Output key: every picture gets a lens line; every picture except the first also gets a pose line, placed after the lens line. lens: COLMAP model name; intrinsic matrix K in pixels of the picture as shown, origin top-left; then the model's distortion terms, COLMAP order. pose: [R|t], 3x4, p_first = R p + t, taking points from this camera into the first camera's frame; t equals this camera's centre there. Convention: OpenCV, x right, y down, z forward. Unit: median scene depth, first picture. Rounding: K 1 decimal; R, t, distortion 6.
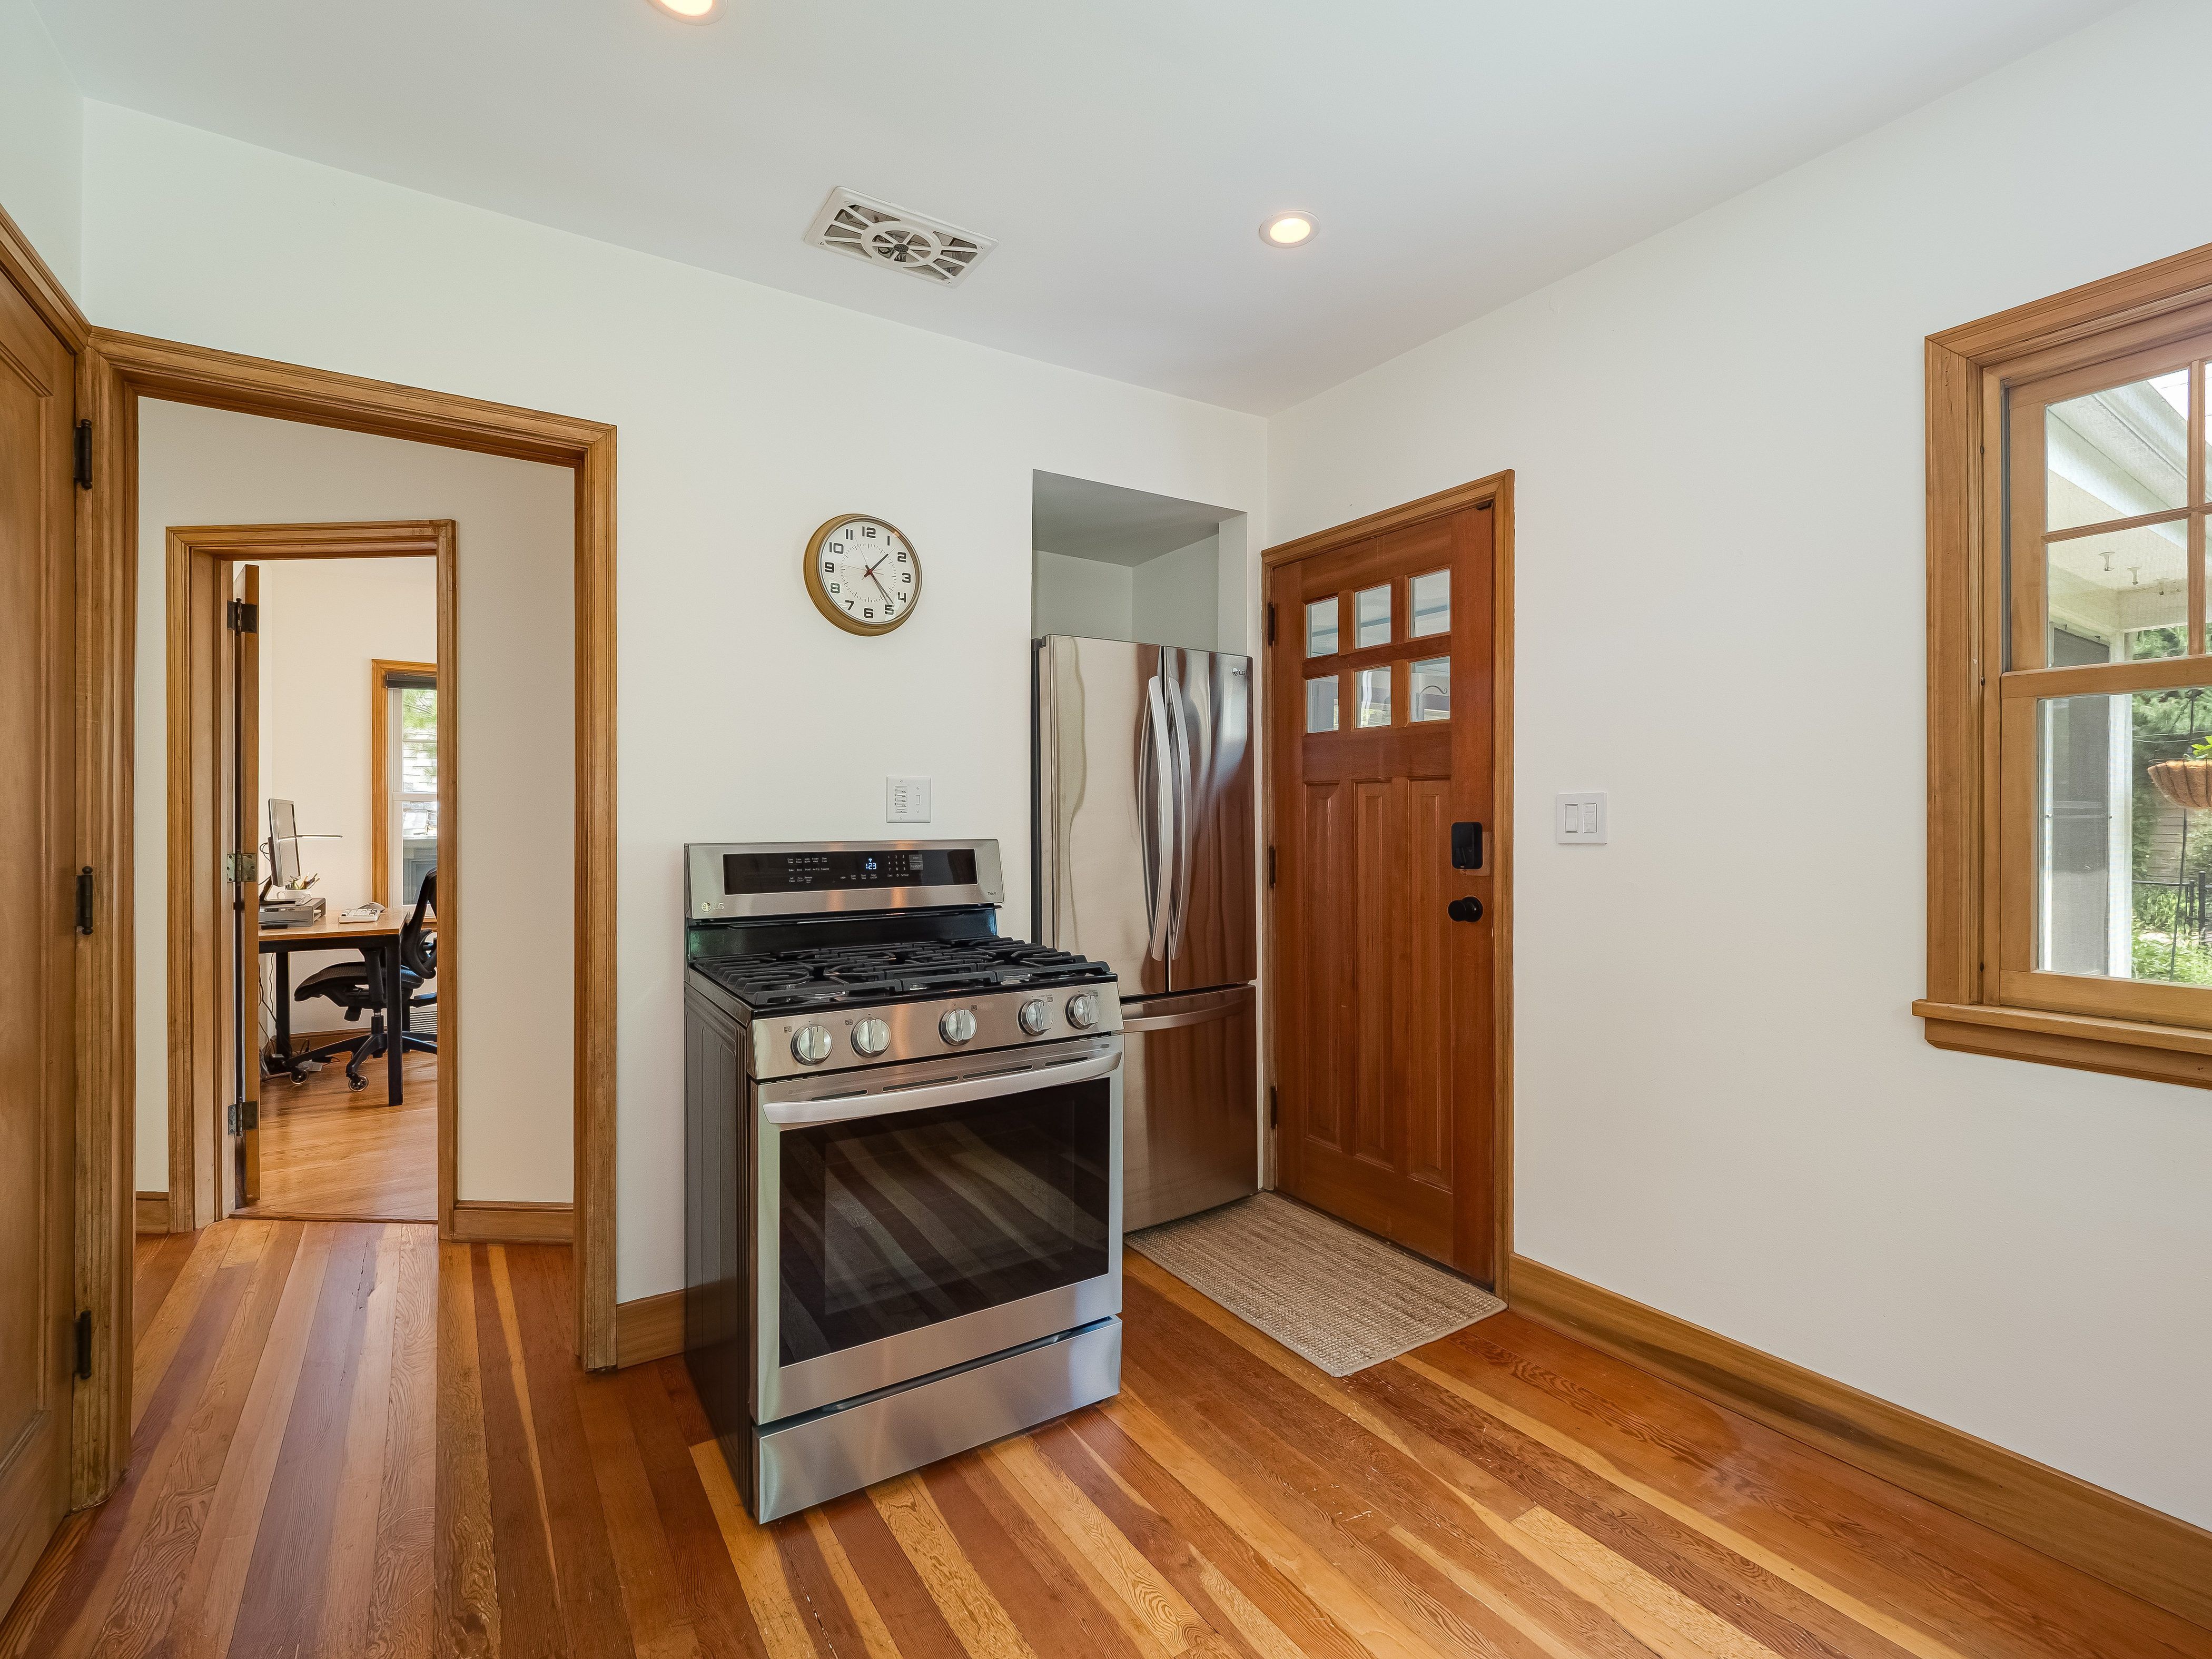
lens RADIAL K [[1018.2, 0, 1083.4], [0, 1018.2, 823.1], [0, 0, 1]] dist [-0.000558, -0.000170]
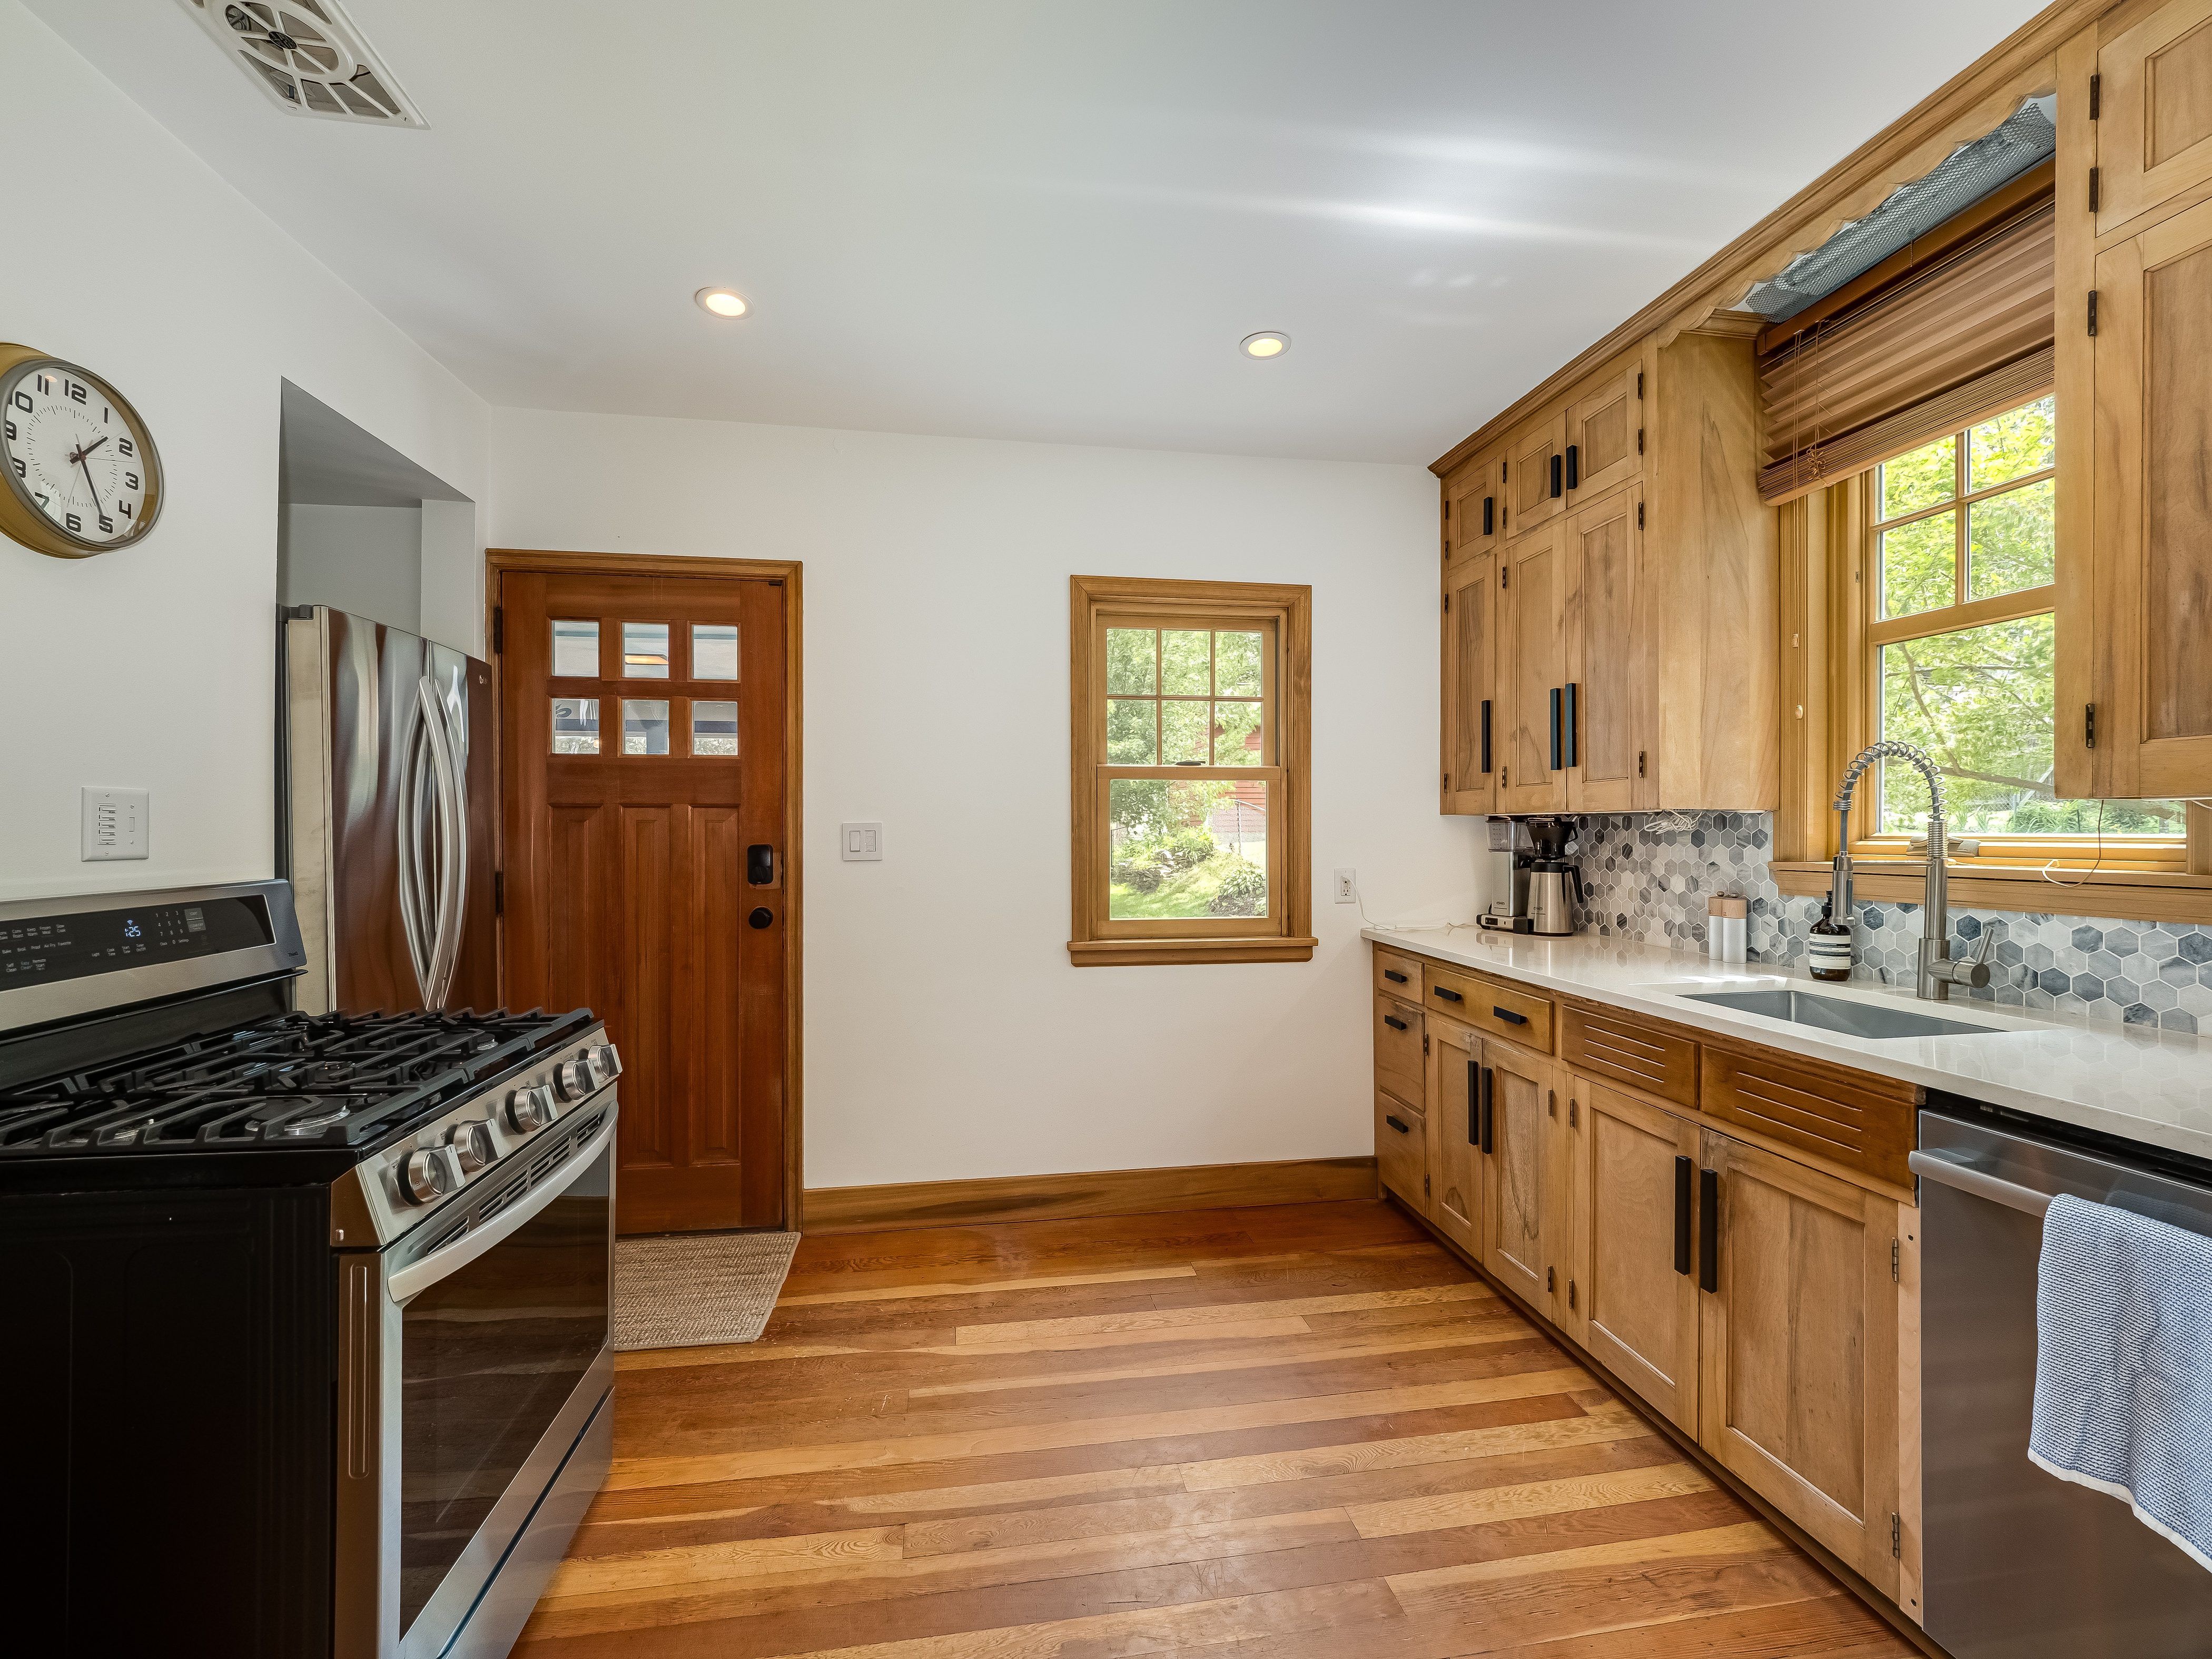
lens RADIAL K [[941.1, 0, 1100.8], [0, 941.1, 830.5], [0, 0, 1]] dist [-0.002537, 0.000043]
pose [[0.399390, -0.003158, 0.916776, -0.493800], [0.001644, 0.999995, 0.002729, -0.021167], [-0.916780, 0.000417, 0.399393, 0.208352]]
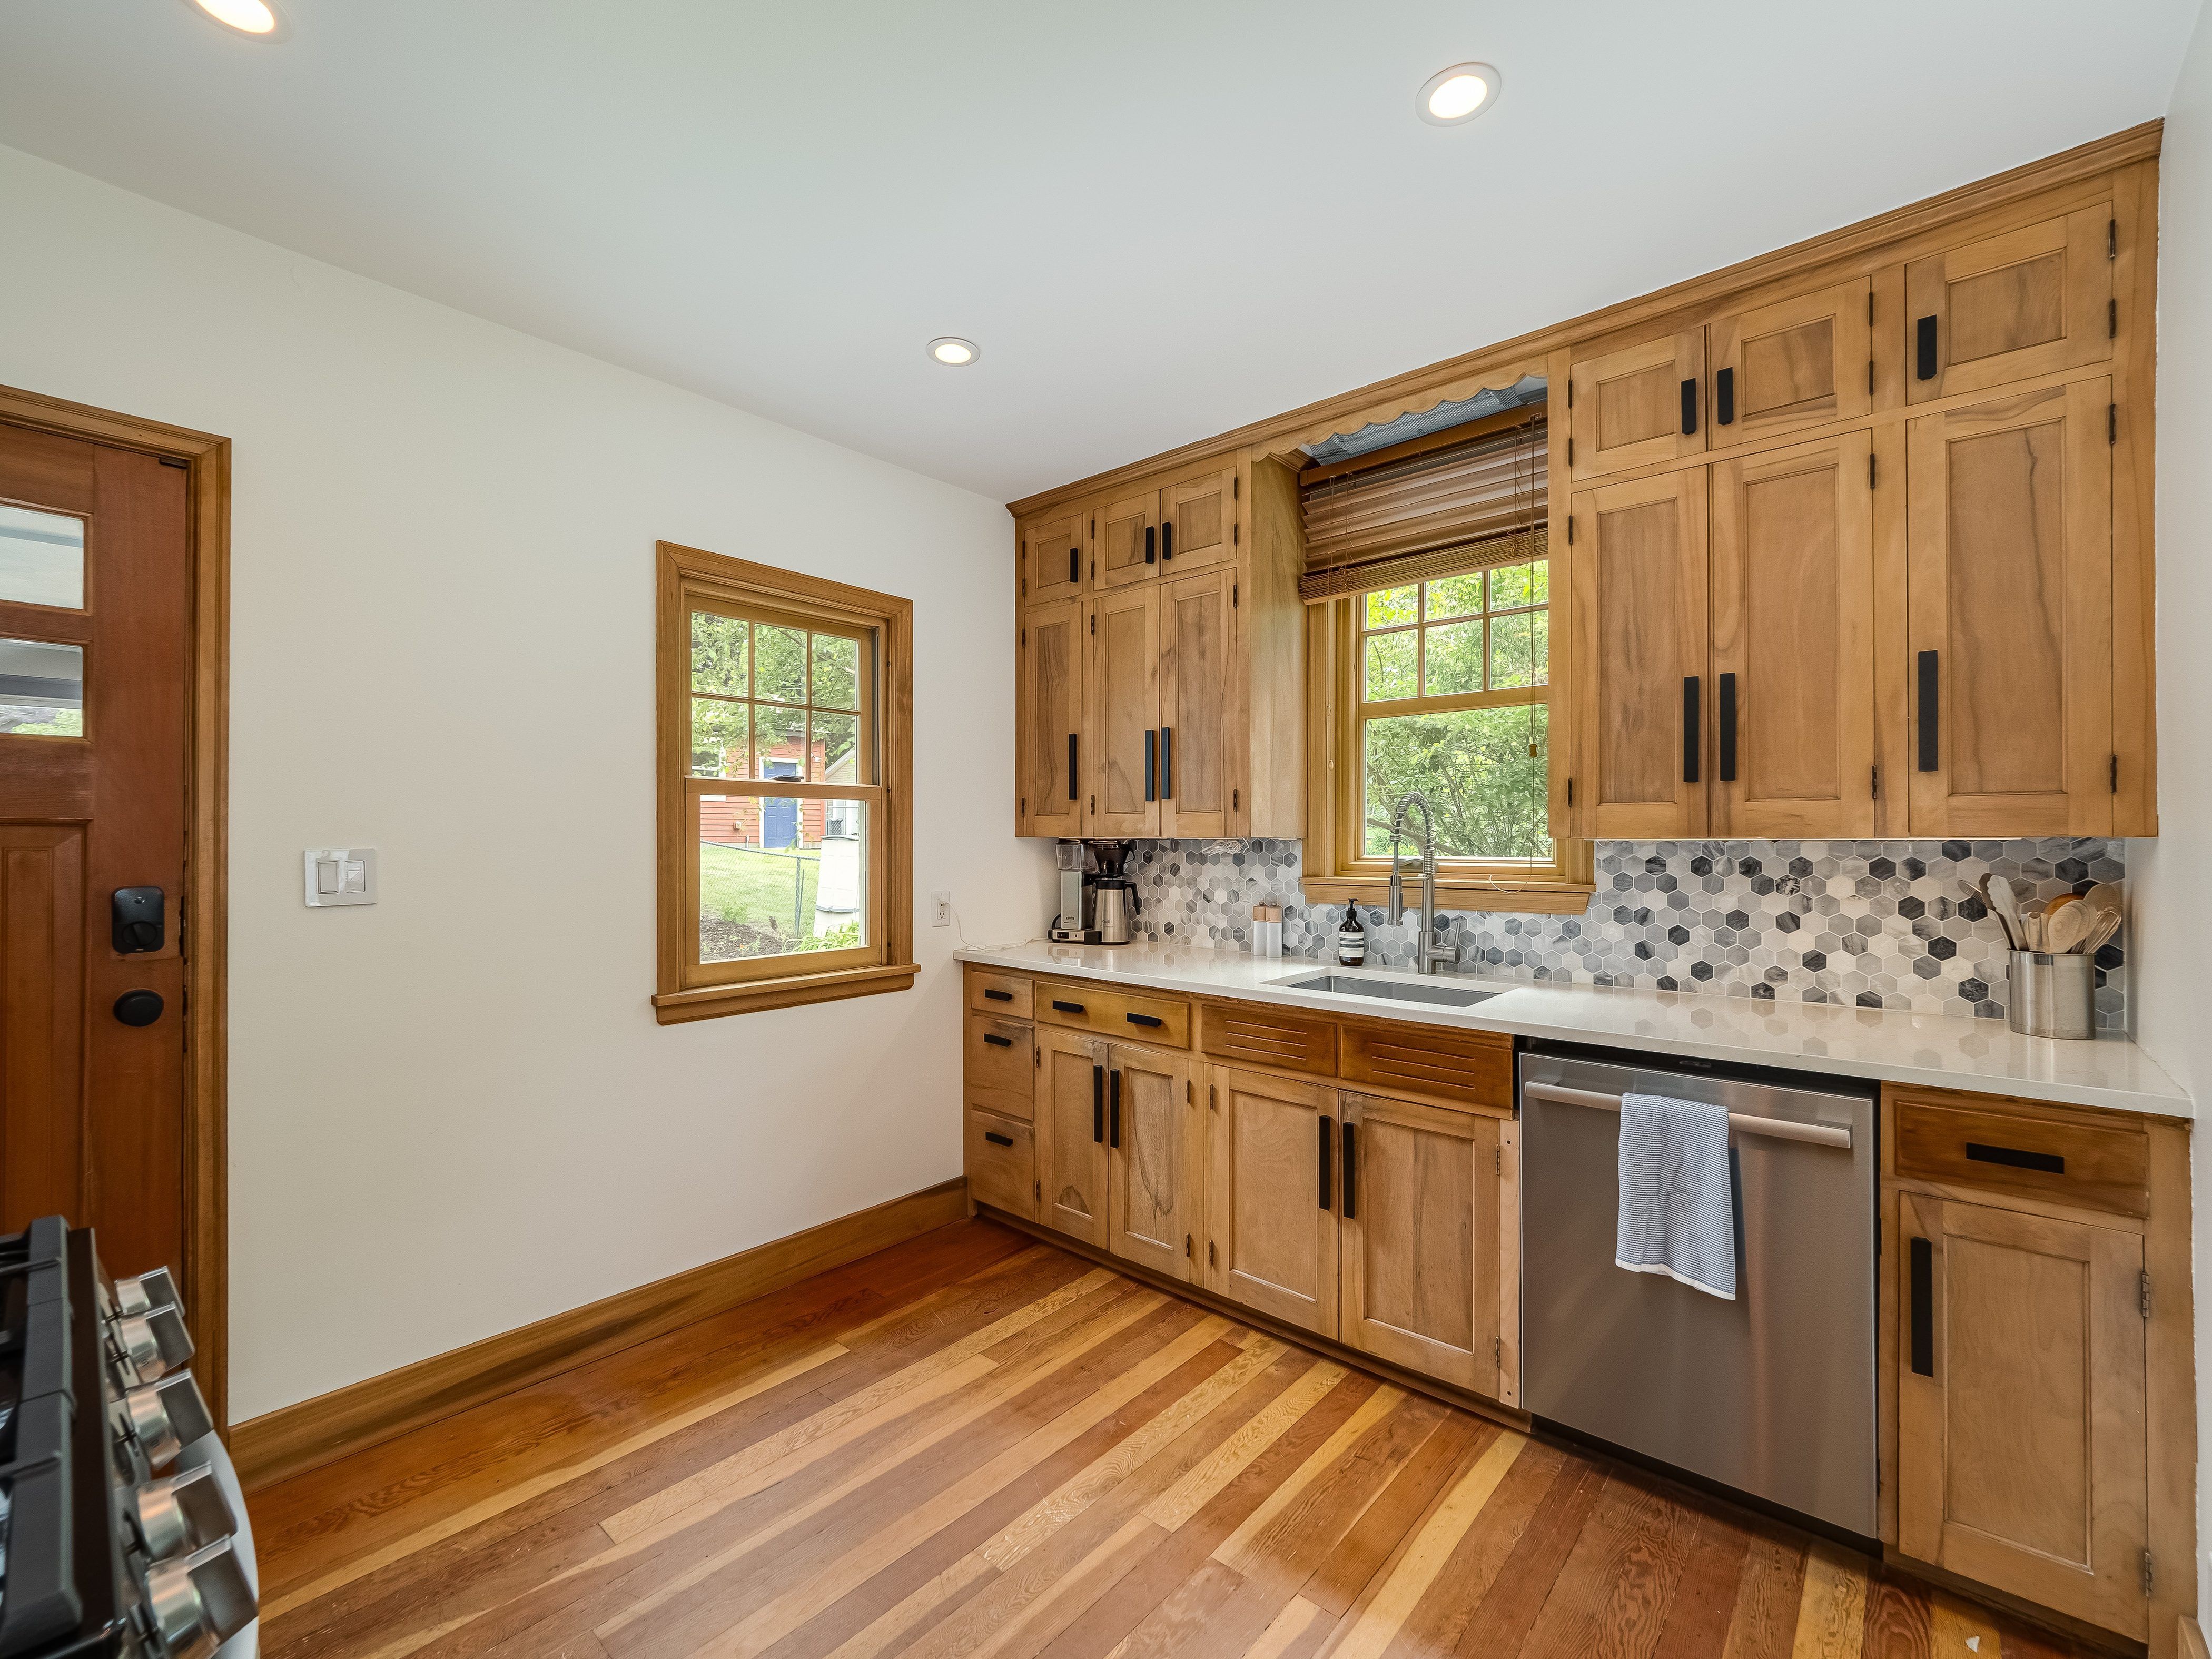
lens RADIAL K [[950.6, 0, 1098.2], [0, 950.6, 834.9], [0, 0, 1]] dist [0.001595, -0.004834]
pose [[-0.275977, 0.001335, 0.961163, -0.479157], [-0.000850, 0.999998, -0.001633, -0.039353], [-0.961164, -0.001268, -0.275975, 0.559432]]
